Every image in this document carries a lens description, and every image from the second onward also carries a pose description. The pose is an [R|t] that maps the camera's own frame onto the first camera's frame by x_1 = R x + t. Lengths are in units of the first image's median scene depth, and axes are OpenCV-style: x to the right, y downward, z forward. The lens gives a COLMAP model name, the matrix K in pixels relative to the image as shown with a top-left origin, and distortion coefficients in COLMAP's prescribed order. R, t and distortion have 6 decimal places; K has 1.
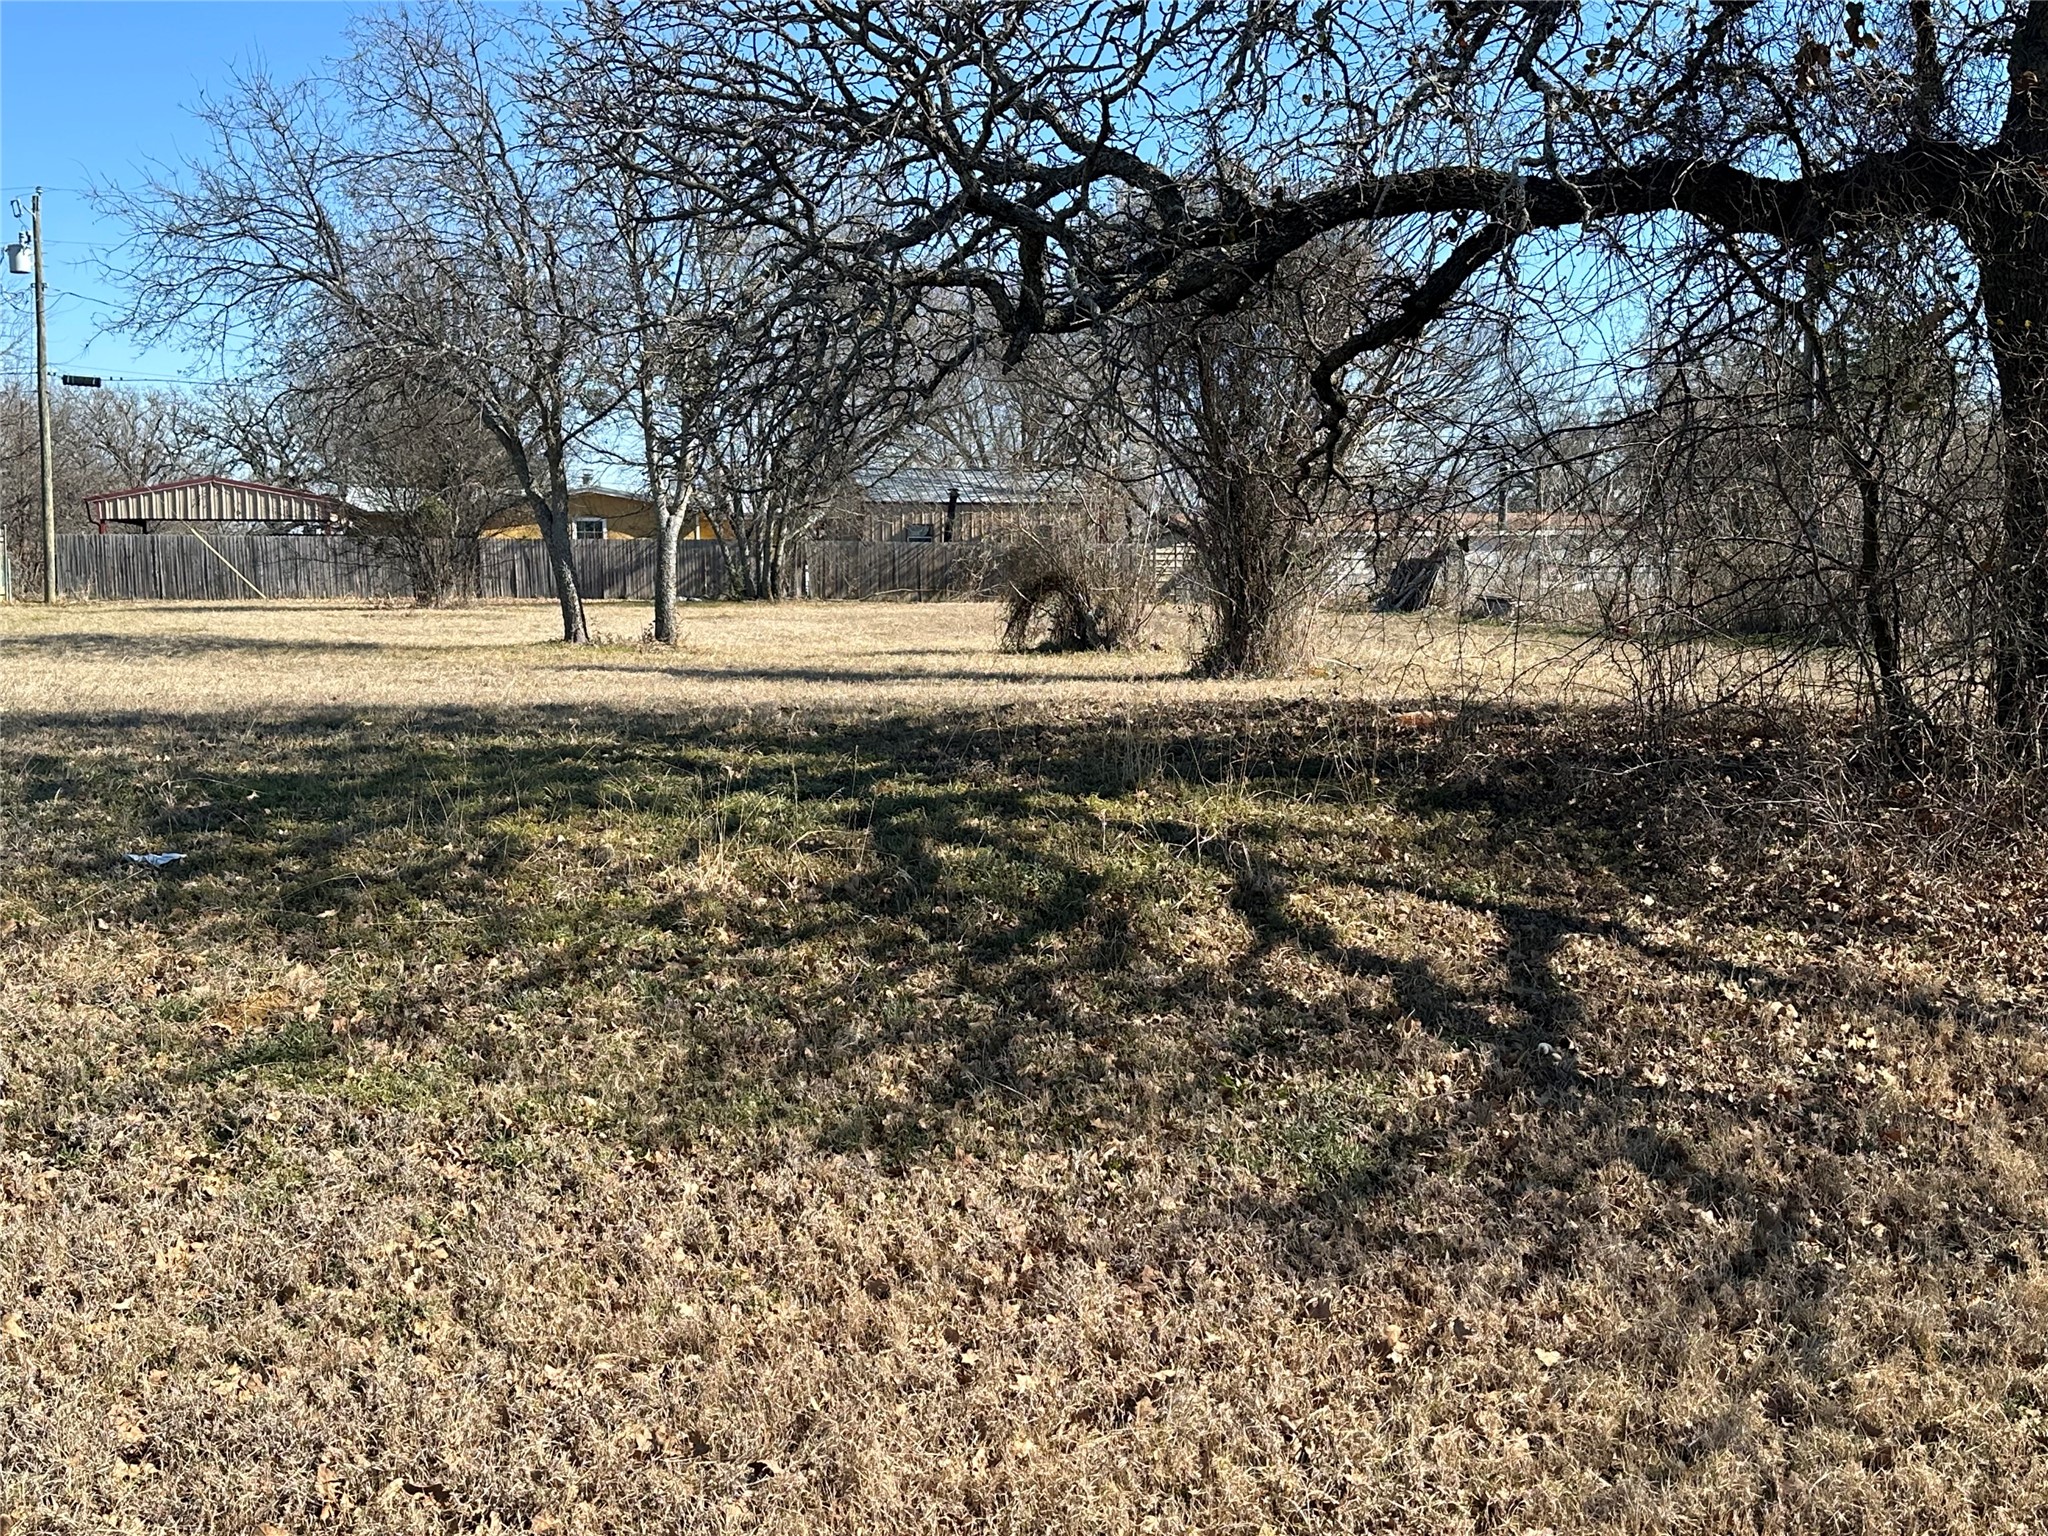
lens RADIAL K [[2201.3, 0, 1024.0], [0, 2201.3, 768.0], [0, 0, 1]] dist [0.173490, -0.327393]
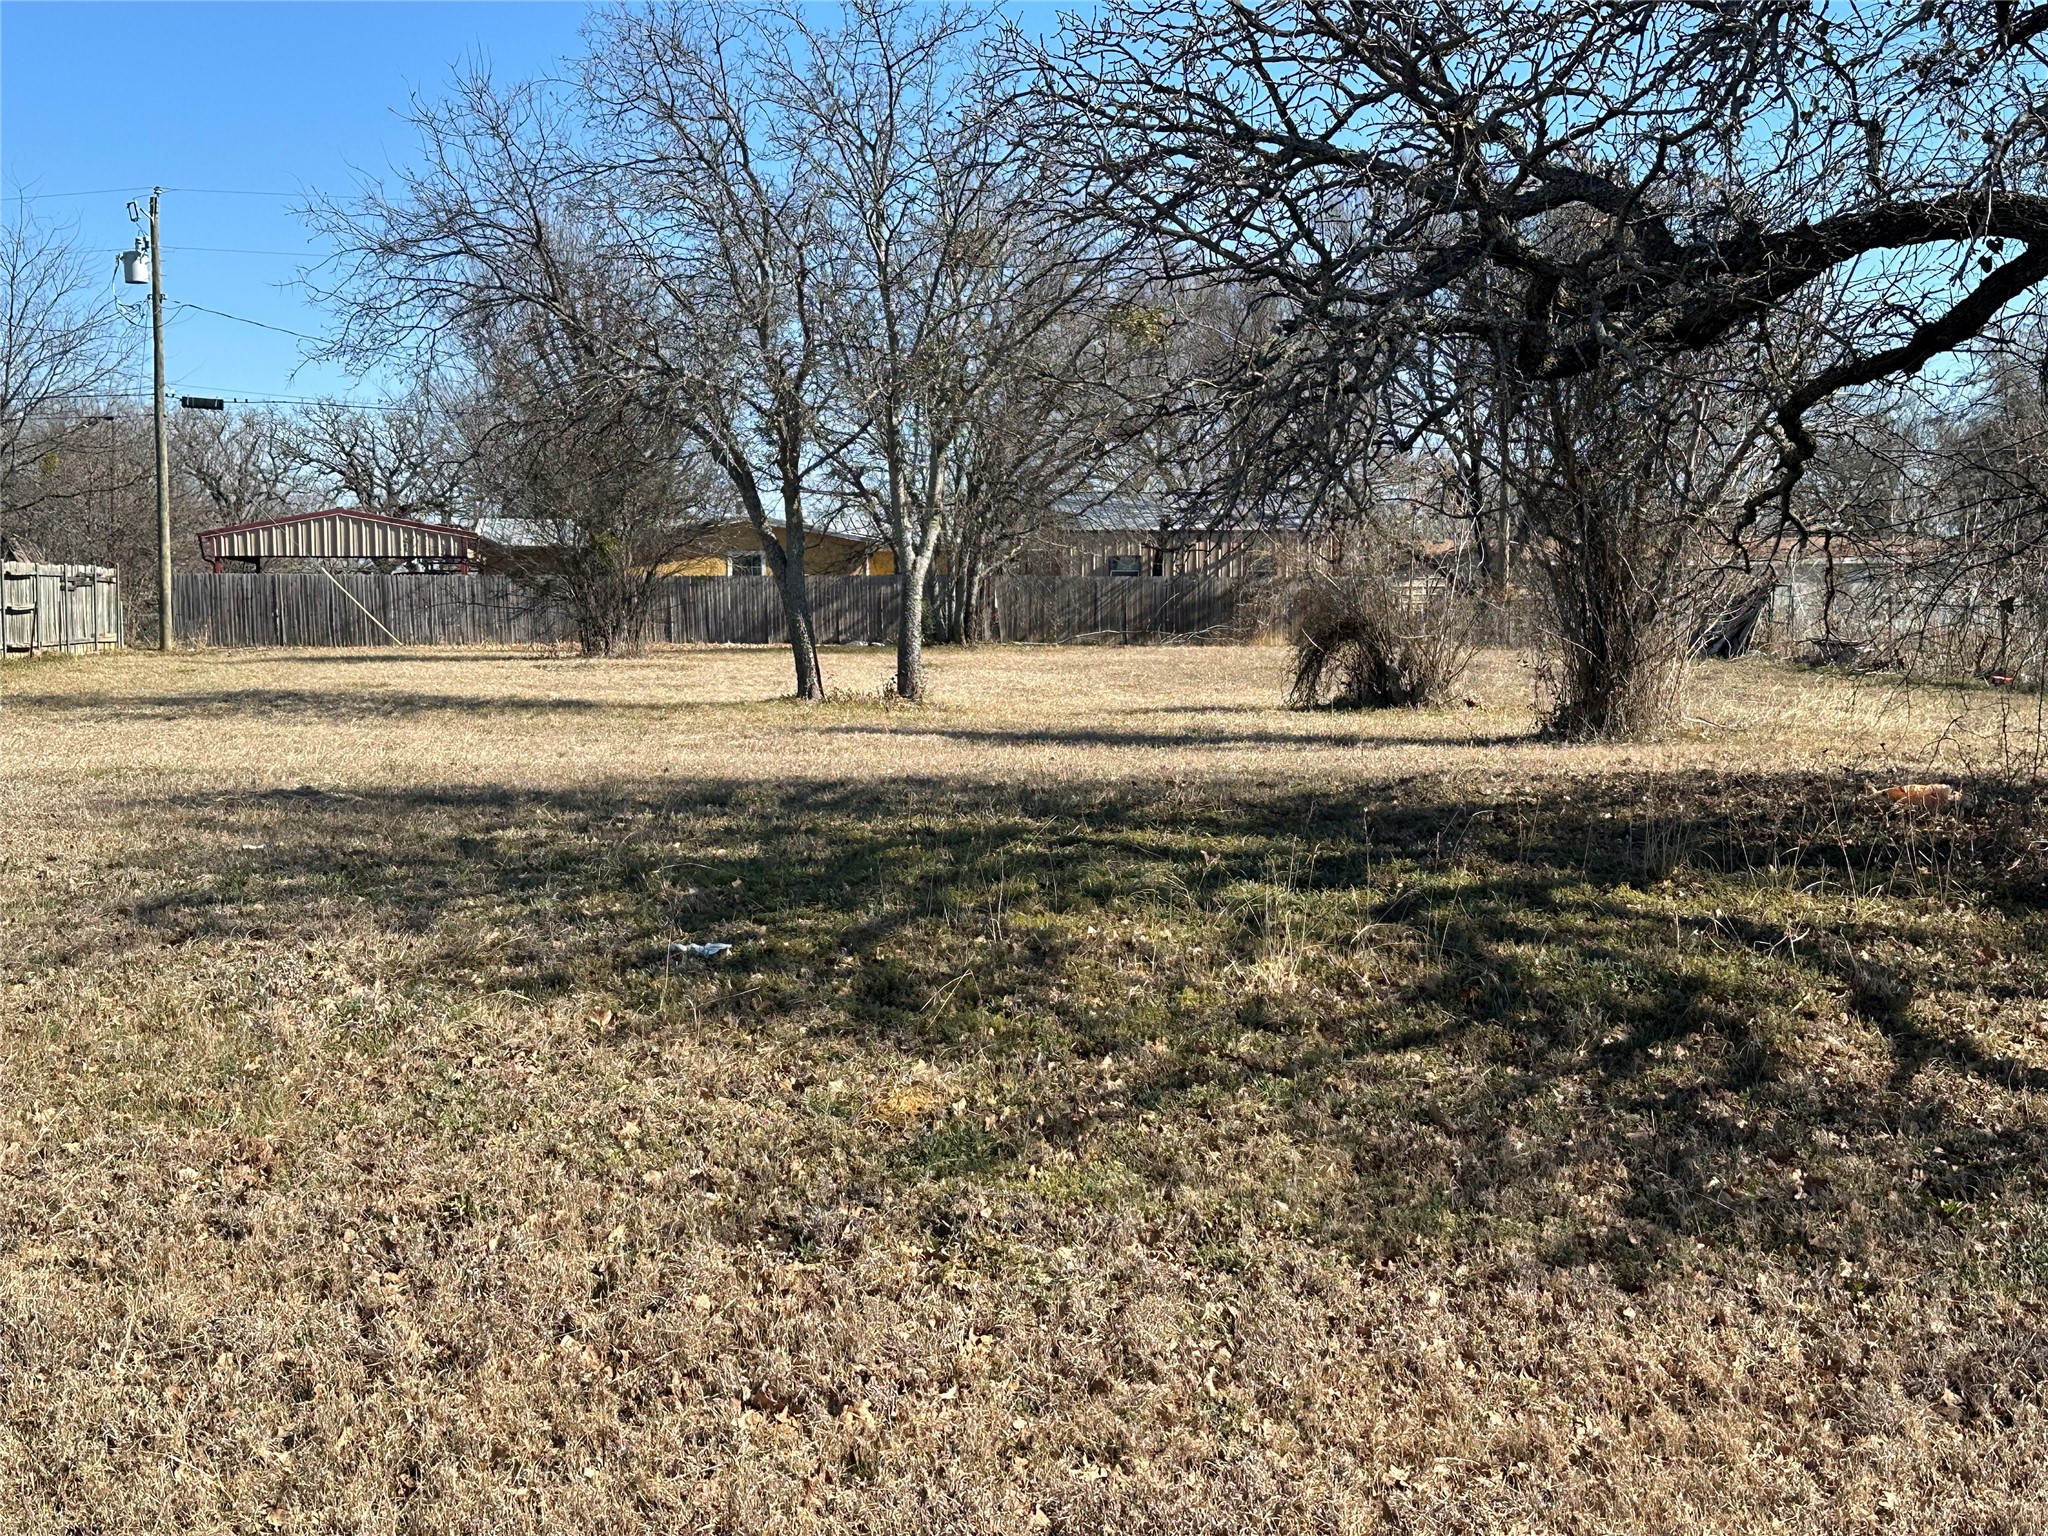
lens RADIAL K [[2576.2, 0, 1024.0], [0, 2576.2, 768.0], [0, 0, 1]] dist [0.160271, -0.264190]
pose [[0.997783, 0.001680, -0.066537, -0.134243], [-0.003379, 0.999671, -0.025426, -0.007721], [0.066472, 0.025595, 0.997460, -0.086142]]
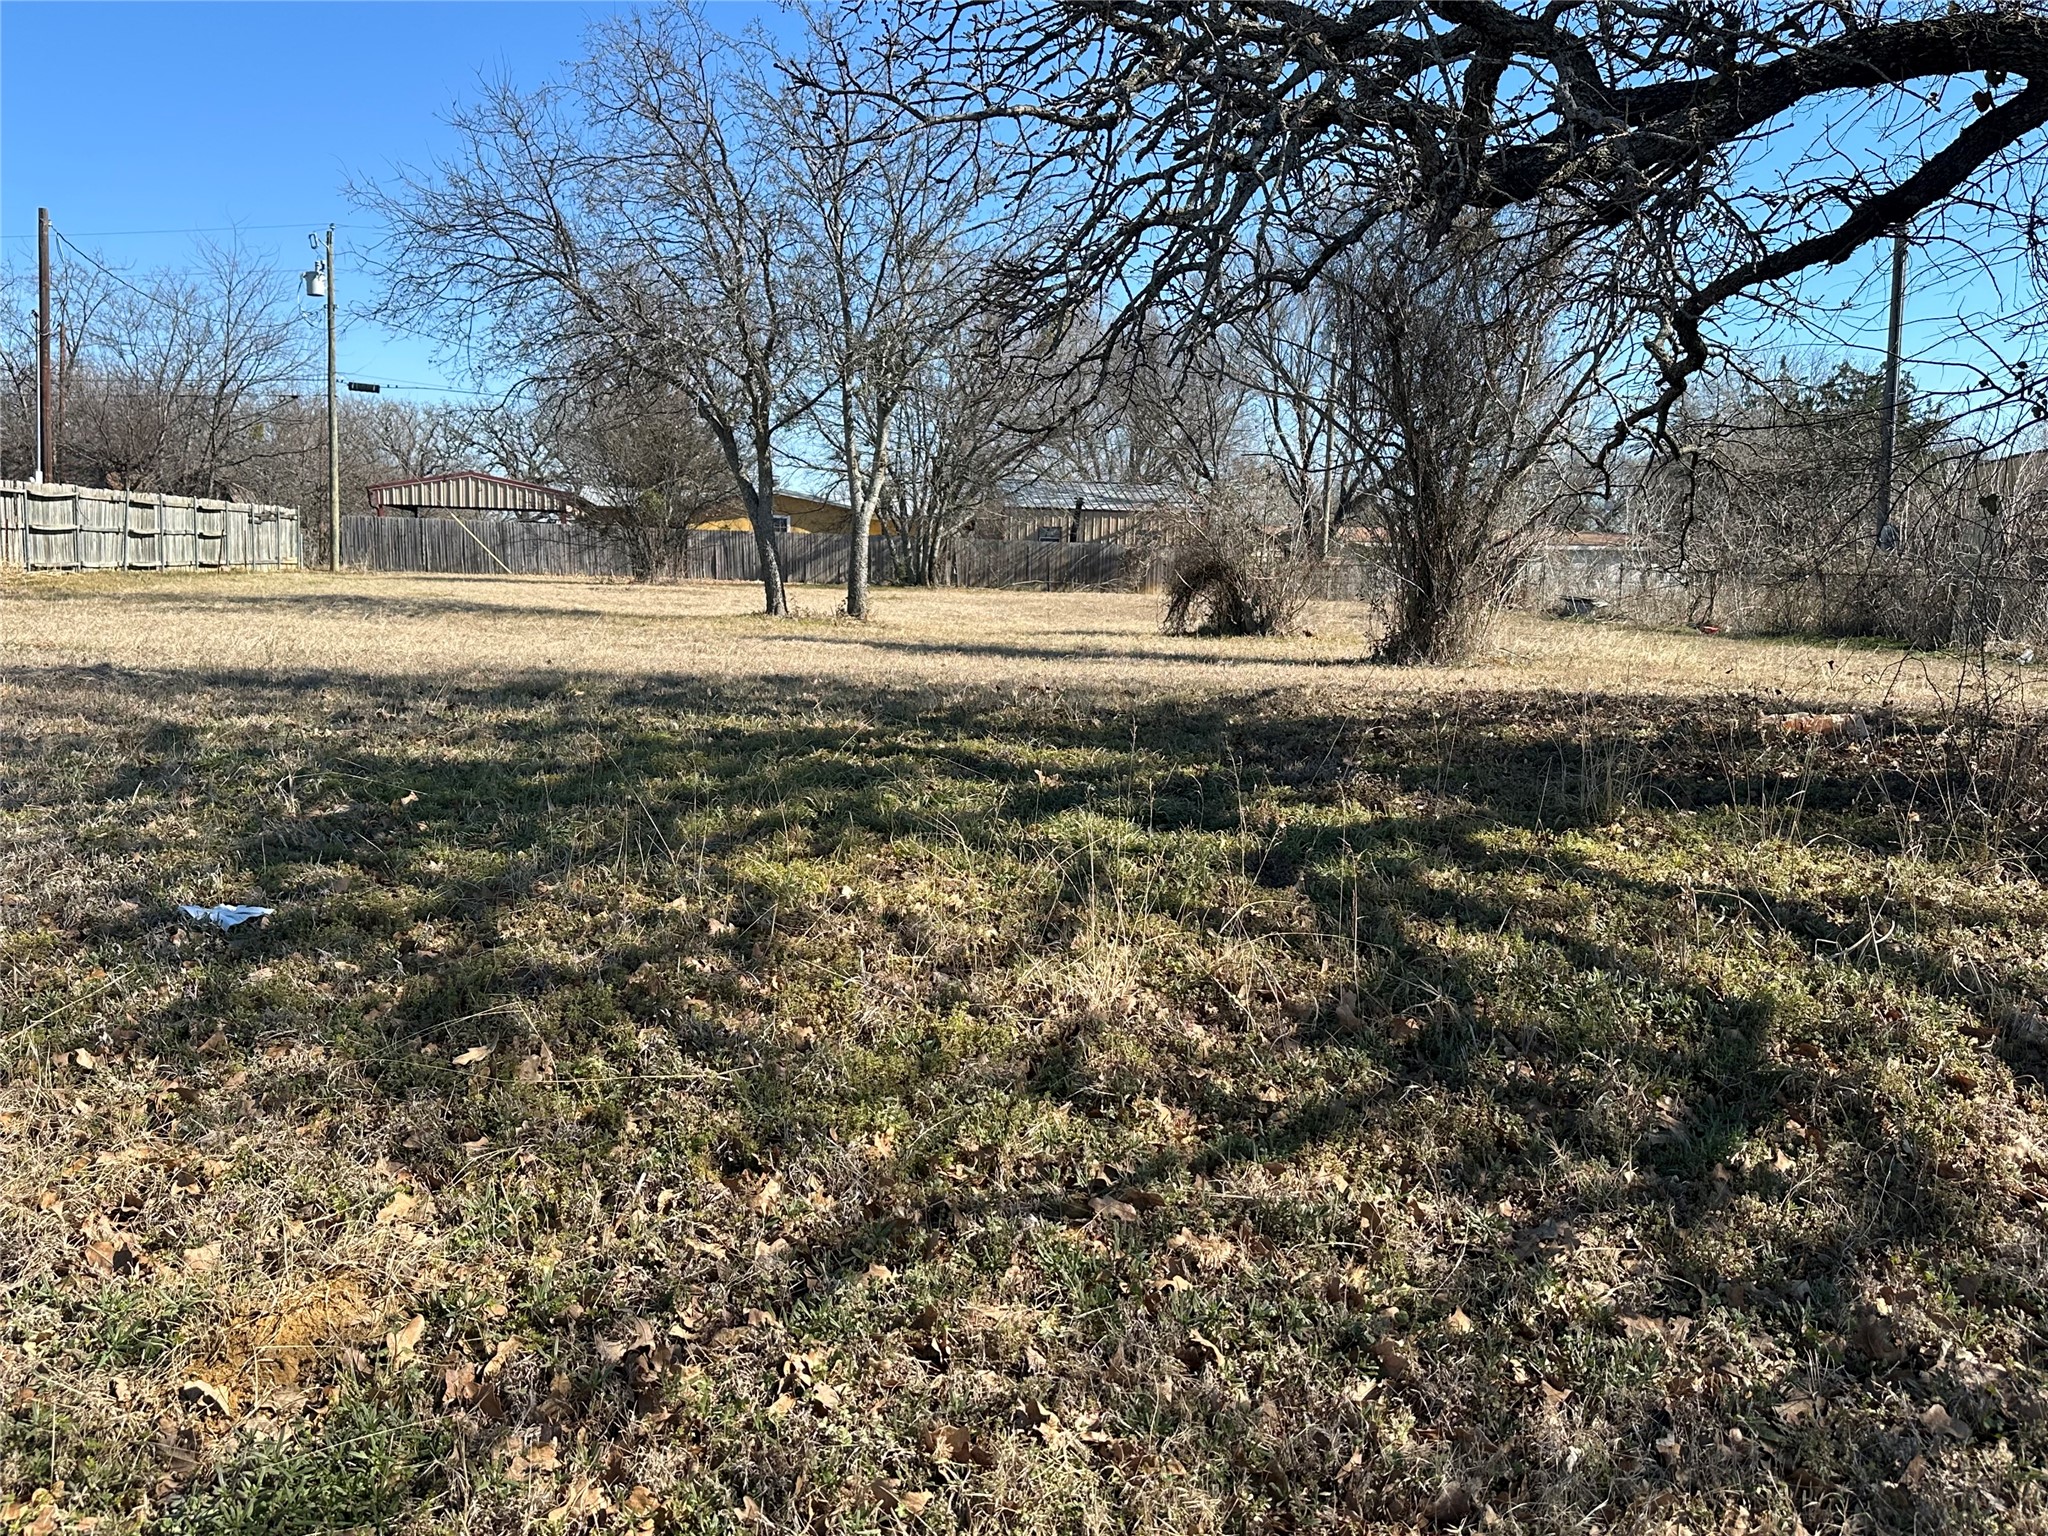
lens RADIAL K [[1728.9, 0, 1023.0], [0, 1728.9, 776.7], [0, 0, 1]] dist [0.168380, -0.298030]
pose [[0.998496, 0.032038, -0.044486, -0.110145], [-0.030756, 0.999100, 0.029206, -0.015487], [0.045382, -0.027794, 0.998583, 0.399438]]
